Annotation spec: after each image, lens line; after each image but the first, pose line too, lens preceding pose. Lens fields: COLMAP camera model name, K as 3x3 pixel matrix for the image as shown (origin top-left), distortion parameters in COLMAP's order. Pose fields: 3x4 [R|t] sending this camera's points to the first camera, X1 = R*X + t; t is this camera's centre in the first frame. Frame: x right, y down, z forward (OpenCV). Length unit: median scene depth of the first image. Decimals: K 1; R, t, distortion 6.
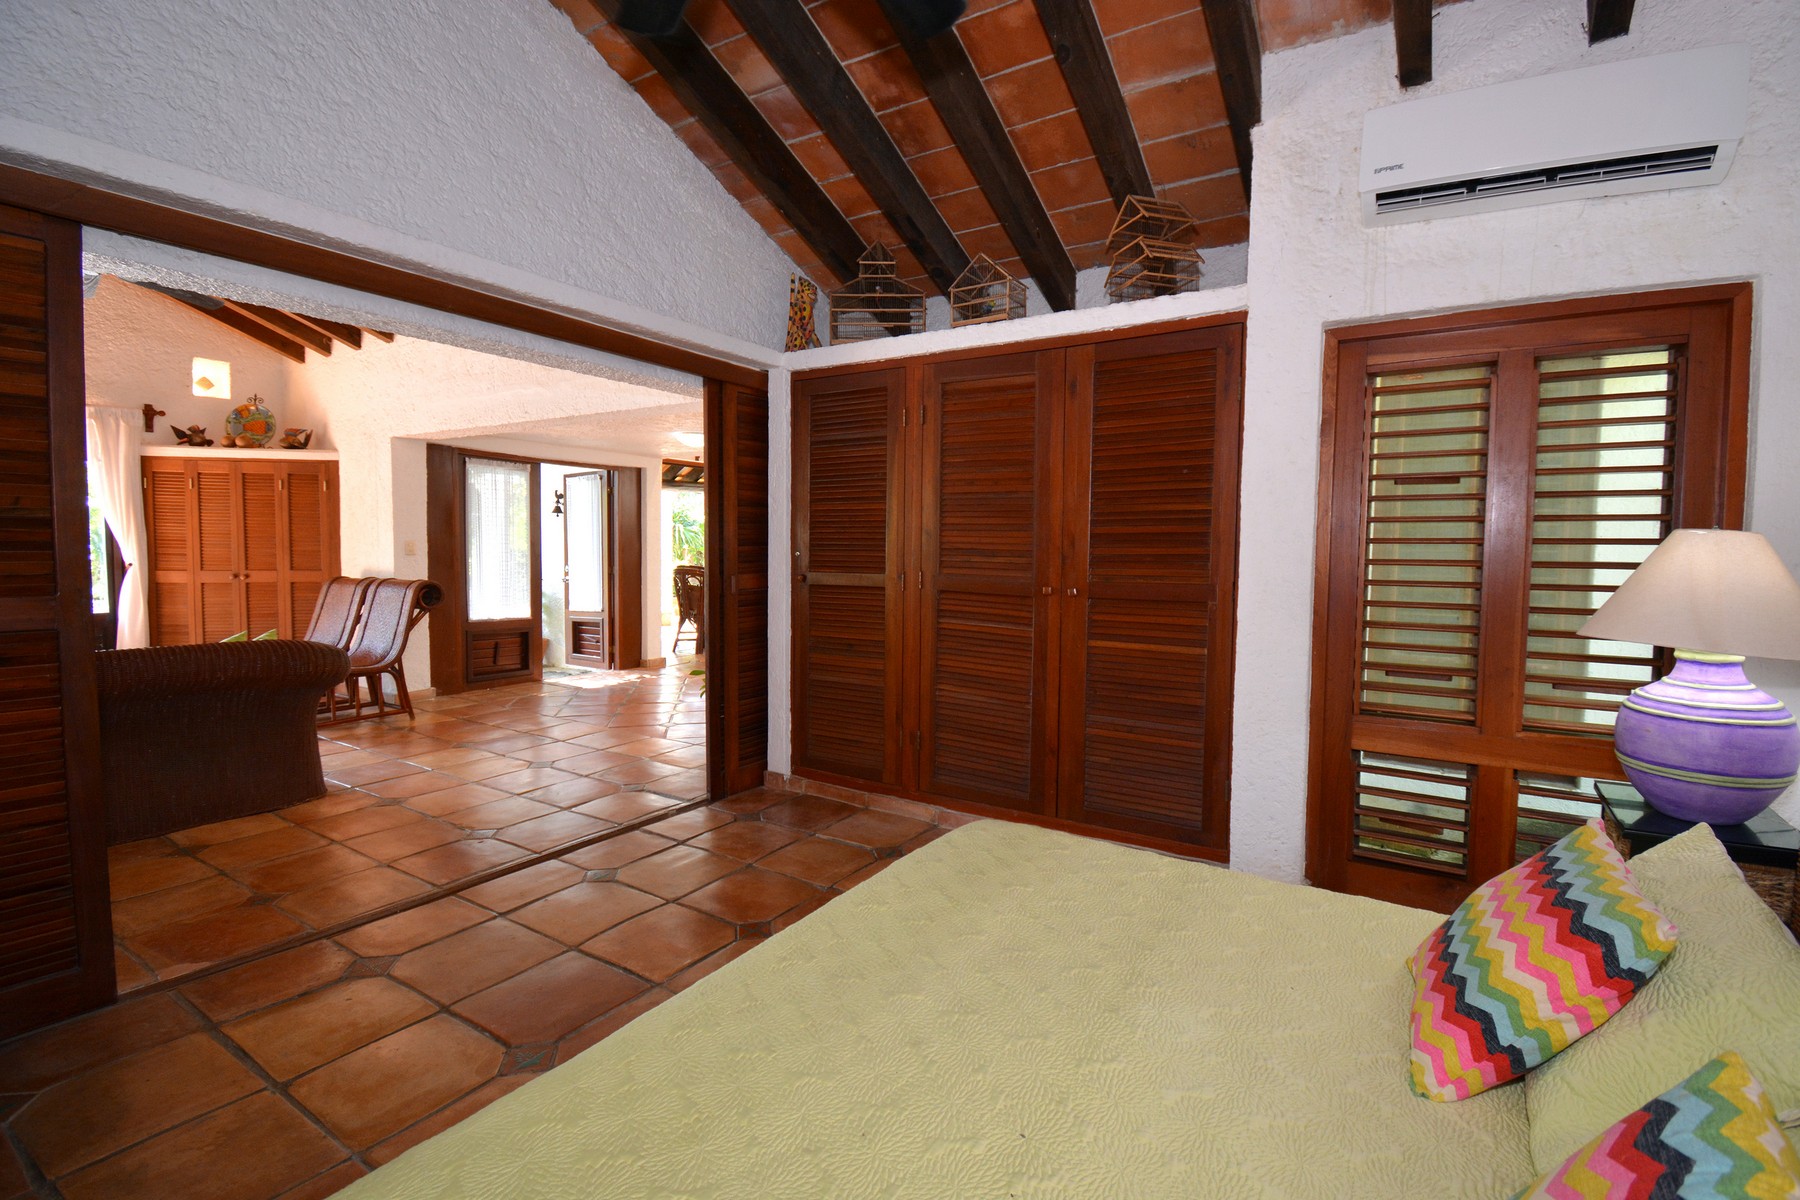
lens RADIAL K [[794.2, 0, 916.0], [0, 794.2, 588.1], [0, 0, 1]] dist [0.024943, -0.026645]
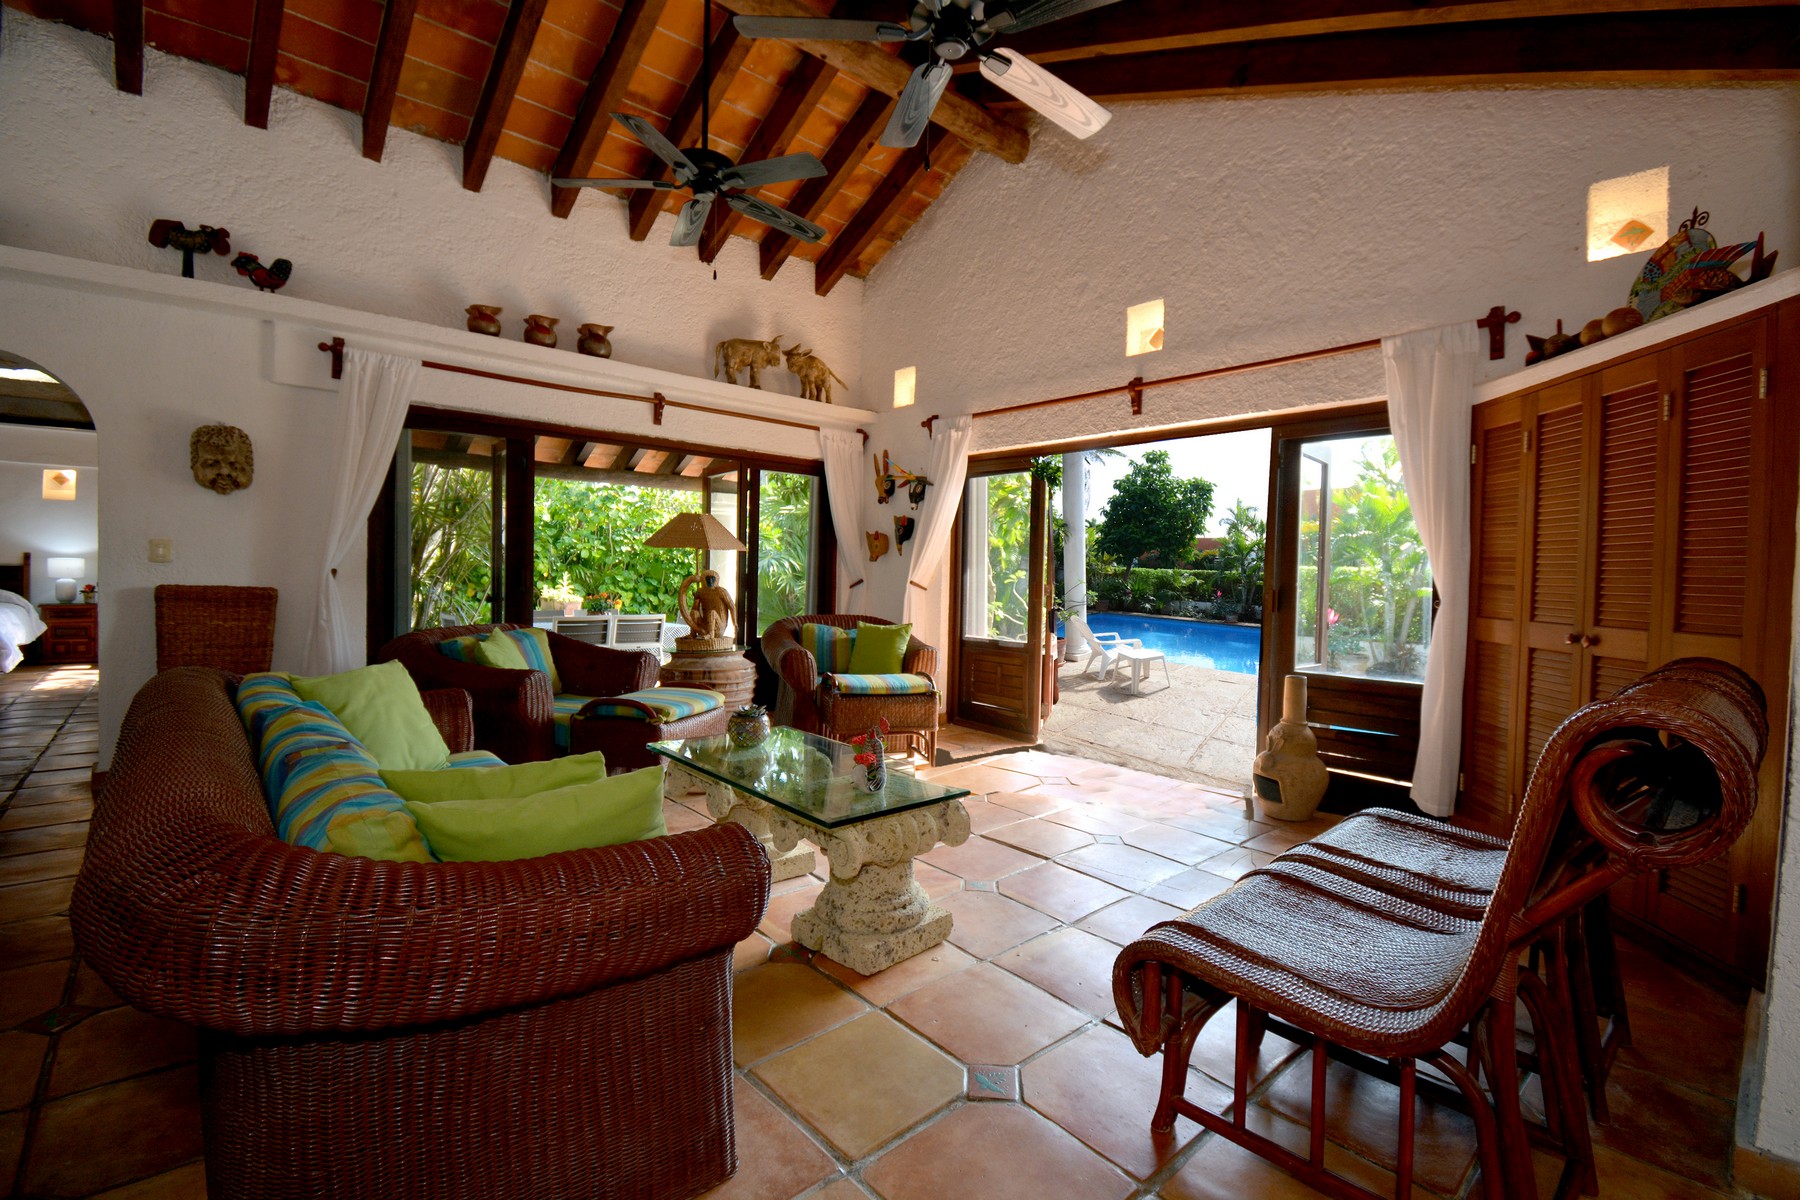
lens RADIAL K [[794.2, 0, 916.0], [0, 794.2, 588.1], [0, 0, 1]] dist [0.024943, -0.026645]
pose [[-0.283385, 0.000777, -0.959006, -0.340338], [-0.068682, 0.997415, 0.021103, -0.027449], [0.956544, 0.071847, -0.282599, 0.789092]]
